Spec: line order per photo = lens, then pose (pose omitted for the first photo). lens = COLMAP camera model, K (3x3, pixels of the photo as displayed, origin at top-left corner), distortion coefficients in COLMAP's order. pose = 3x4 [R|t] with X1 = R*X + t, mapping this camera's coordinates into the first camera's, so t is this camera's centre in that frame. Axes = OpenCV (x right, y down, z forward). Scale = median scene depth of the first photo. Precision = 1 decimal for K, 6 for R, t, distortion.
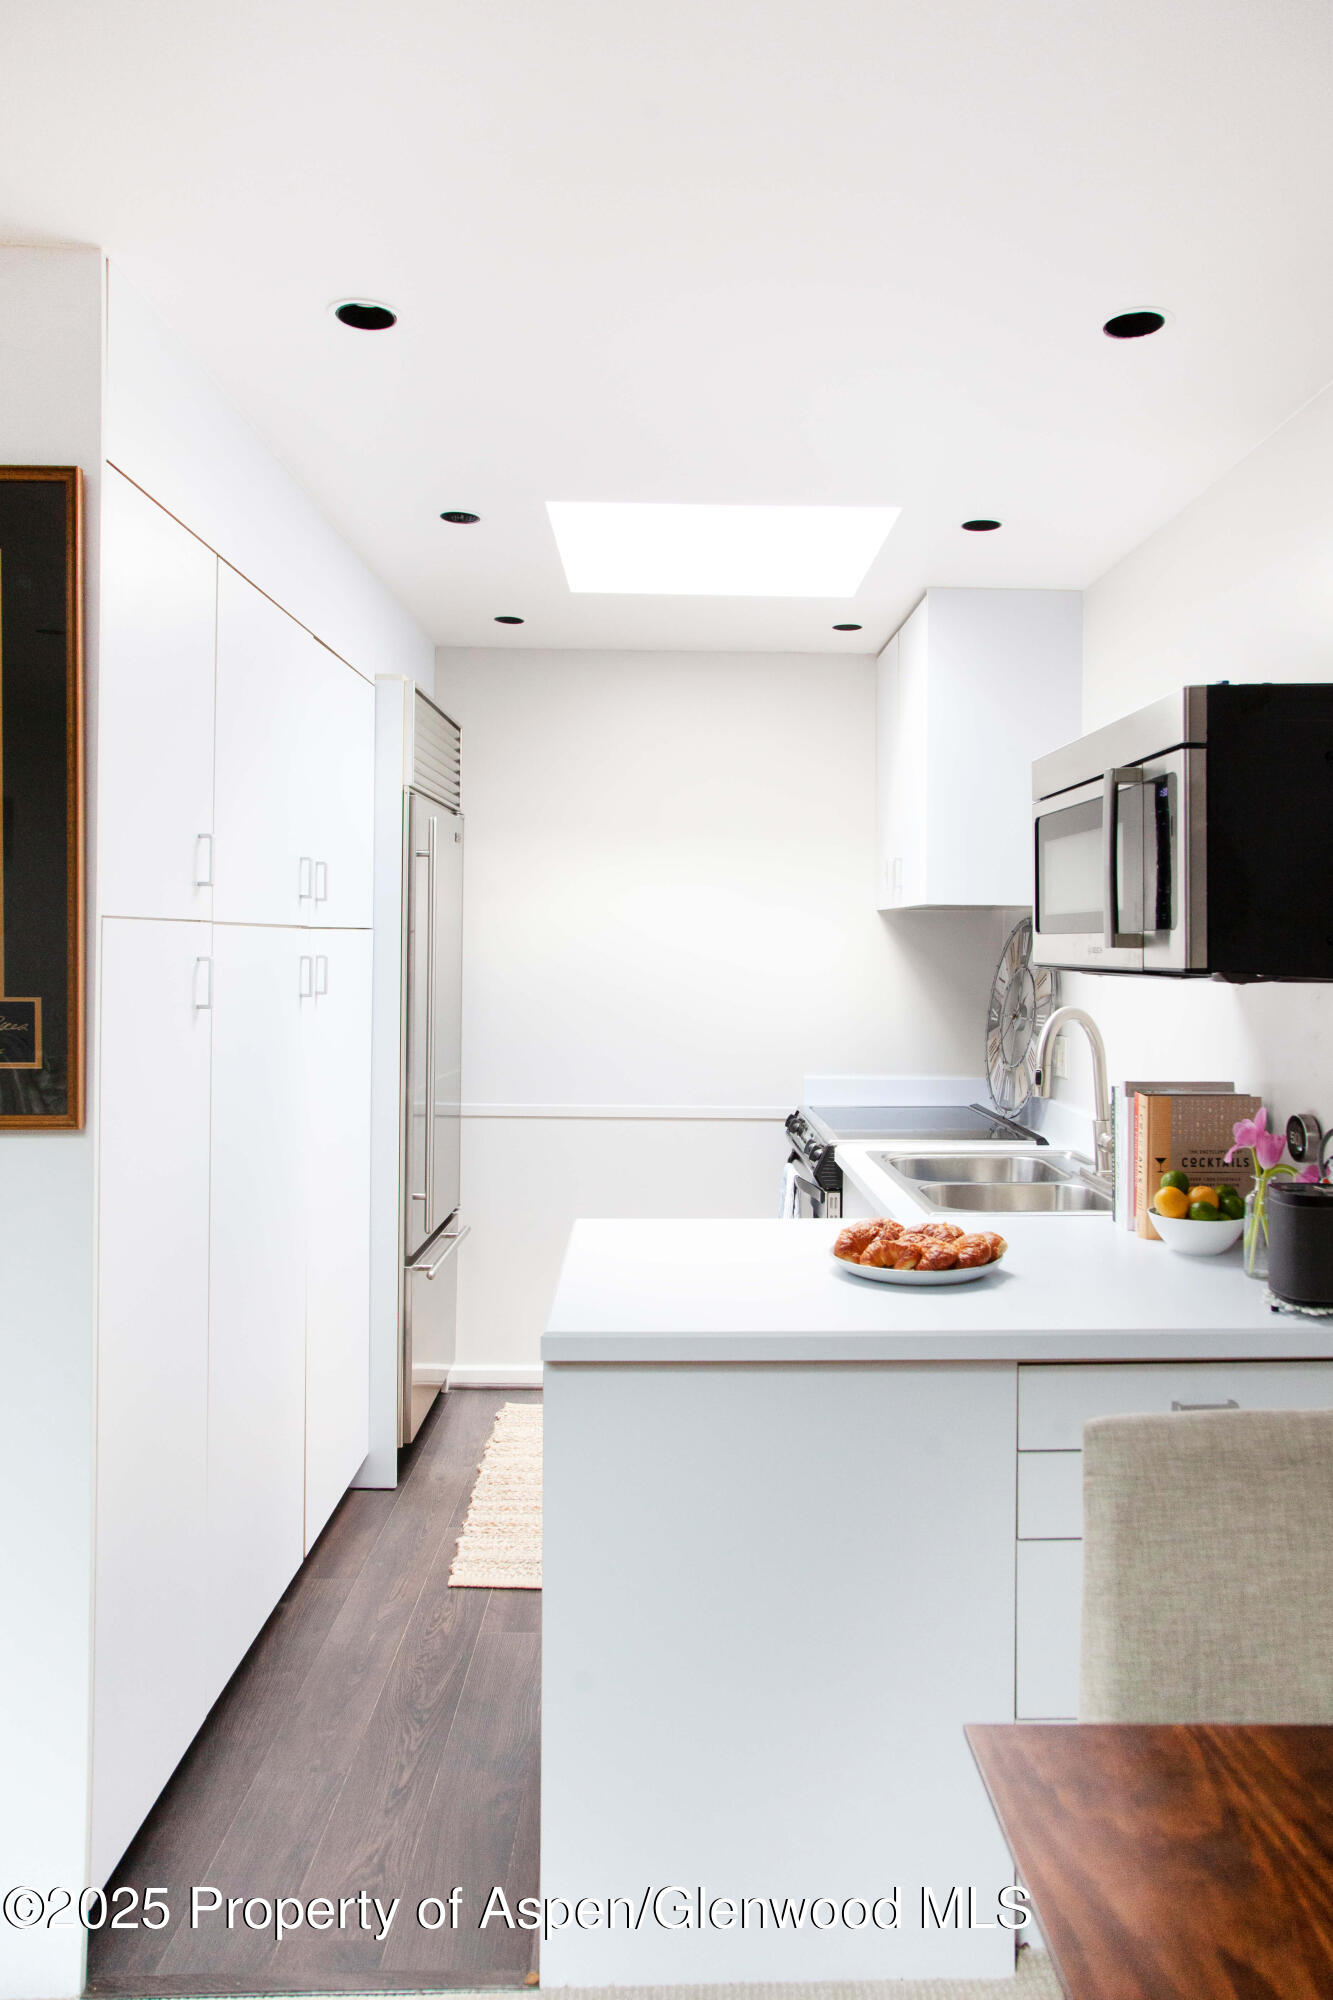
lens RADIAL K [[1363.4, 0, 704.4], [0, 1363.4, 942.3], [0, 0, 1]] dist [0.003825, 0.001220]
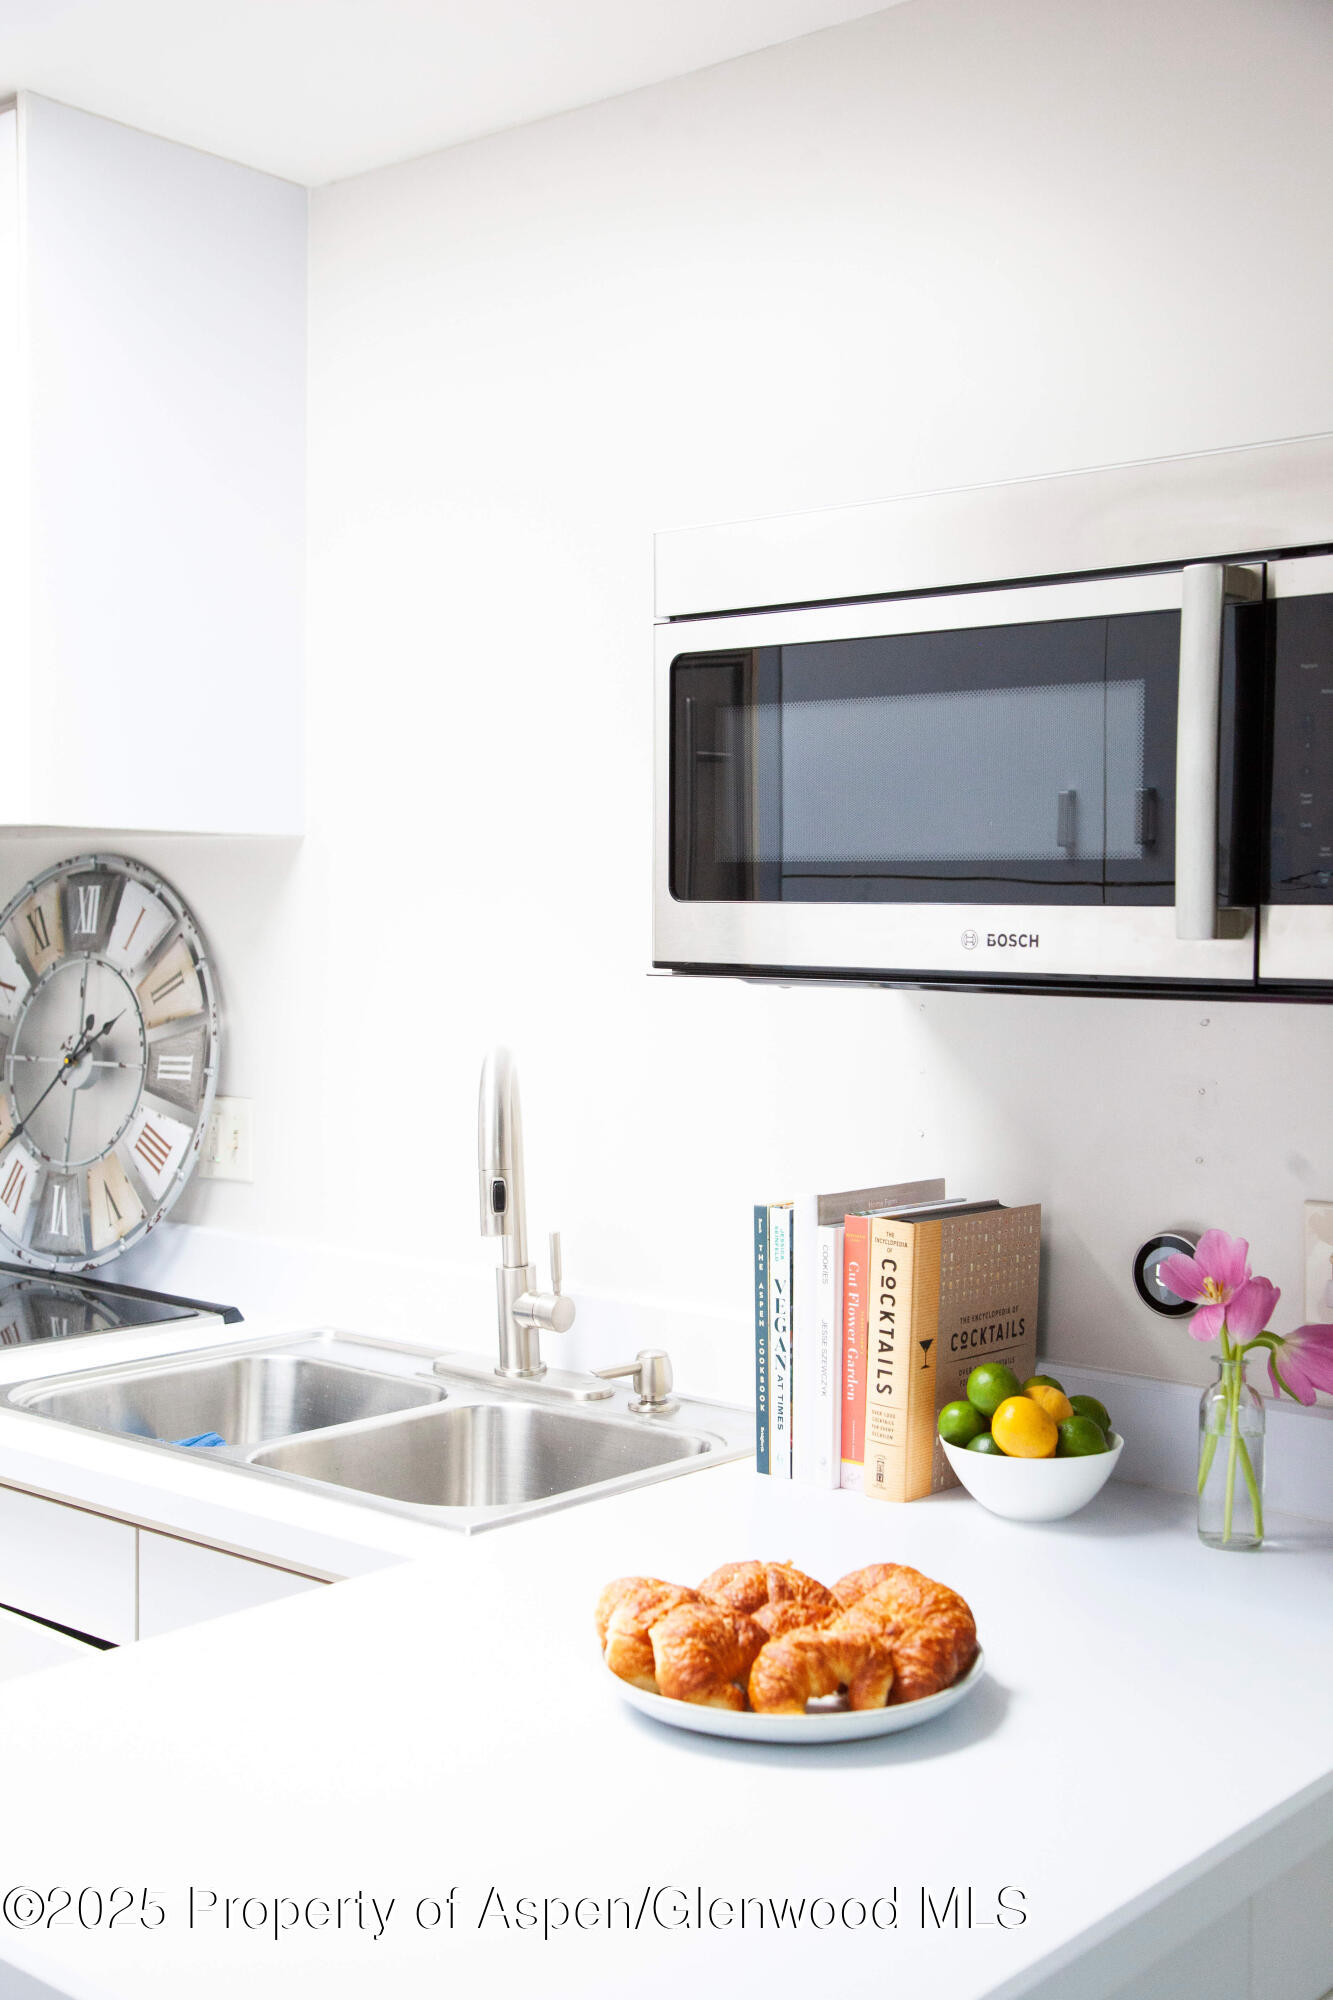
lens RADIAL K [[2230.7, 0, 665.2], [0, 2230.7, 991.6], [0, 0, 1]] dist [0.072382, -0.009358]
pose [[0.679028, -0.022771, 0.733759, -0.387013], [-0.009451, 0.999165, 0.039753, -0.006697], [-0.734052, -0.033928, 0.678246, 0.558253]]
